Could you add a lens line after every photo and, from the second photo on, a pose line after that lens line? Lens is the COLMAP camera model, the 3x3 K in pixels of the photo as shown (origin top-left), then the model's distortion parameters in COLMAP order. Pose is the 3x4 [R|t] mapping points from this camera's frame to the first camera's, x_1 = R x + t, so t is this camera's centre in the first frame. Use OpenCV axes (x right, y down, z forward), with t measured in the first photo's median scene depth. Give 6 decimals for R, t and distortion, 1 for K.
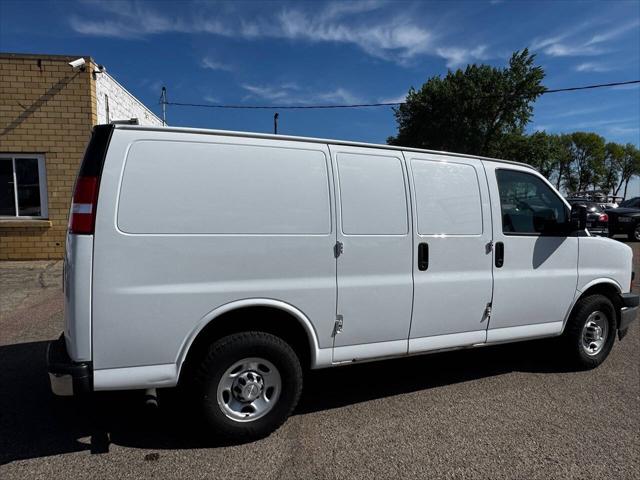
lens RADIAL K [[442.0, 0, 314.8], [0, 442.0, 237.0], [0, 0, 1]] dist [0.001404, 0.004187]
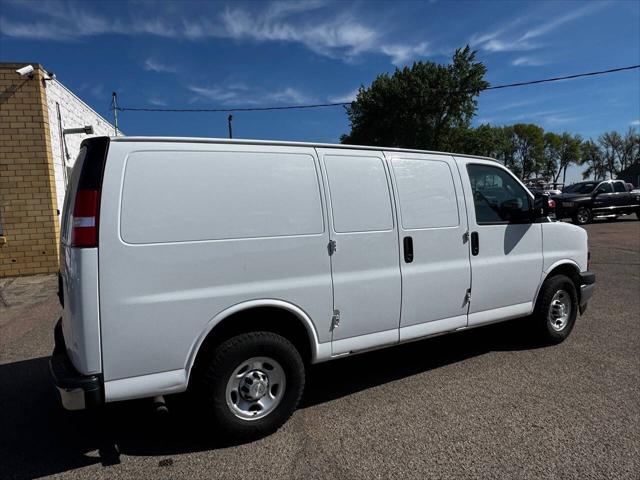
lens RADIAL K [[442.0, 0, 314.8], [0, 442.0, 237.0], [0, 0, 1]] dist [0.001404, 0.004187]
pose [[0.993762, -0.058079, 0.095206, -0.033483], [0.057947, 0.998311, 0.004149, -0.001436], [-0.095286, 0.001394, 0.995449, -0.015531]]
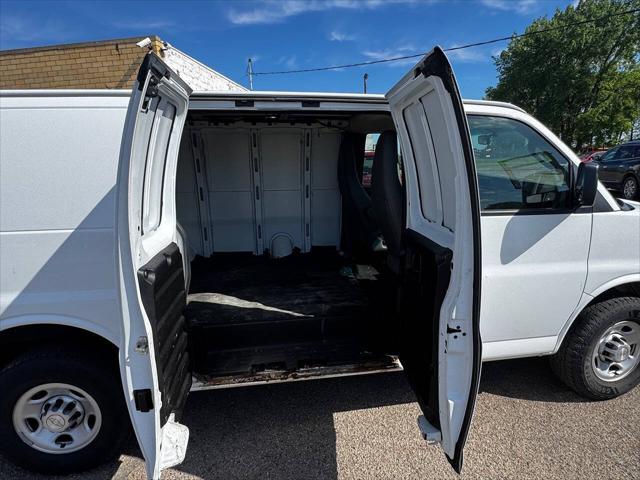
lens RADIAL K [[373.0, 0, 320.0], [0, 373.0, 240.0], [0, 0, 1]] dist [0.000756, 0.000537]
pose [[0.964735, 0.012558, -0.262922, 0.185441], [0.024101, 0.990451, 0.135741, -0.023552], [0.262116, -0.137291, 0.955221, 0.192941]]
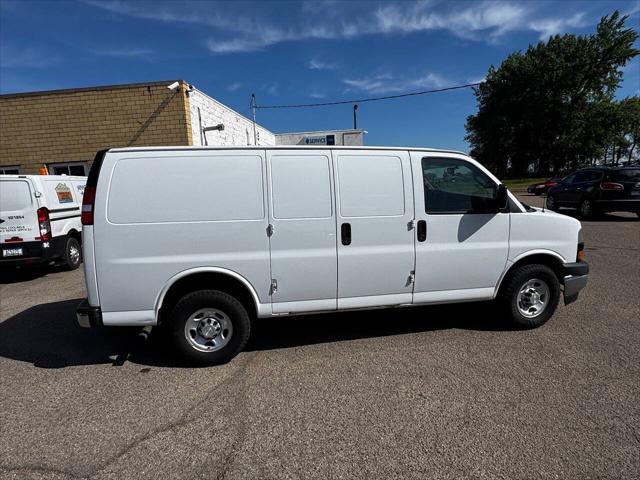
lens RADIAL K [[376.1, 0, 317.5], [0, 376.1, 240.7], [0, 0, 1]] dist [0.004650, 0.001169]
pose [[0.971353, -0.009330, -0.237460, 0.181010], [0.027897, 0.996797, 0.074948, -0.008580], [0.236000, -0.079425, 0.968502, -0.025413]]
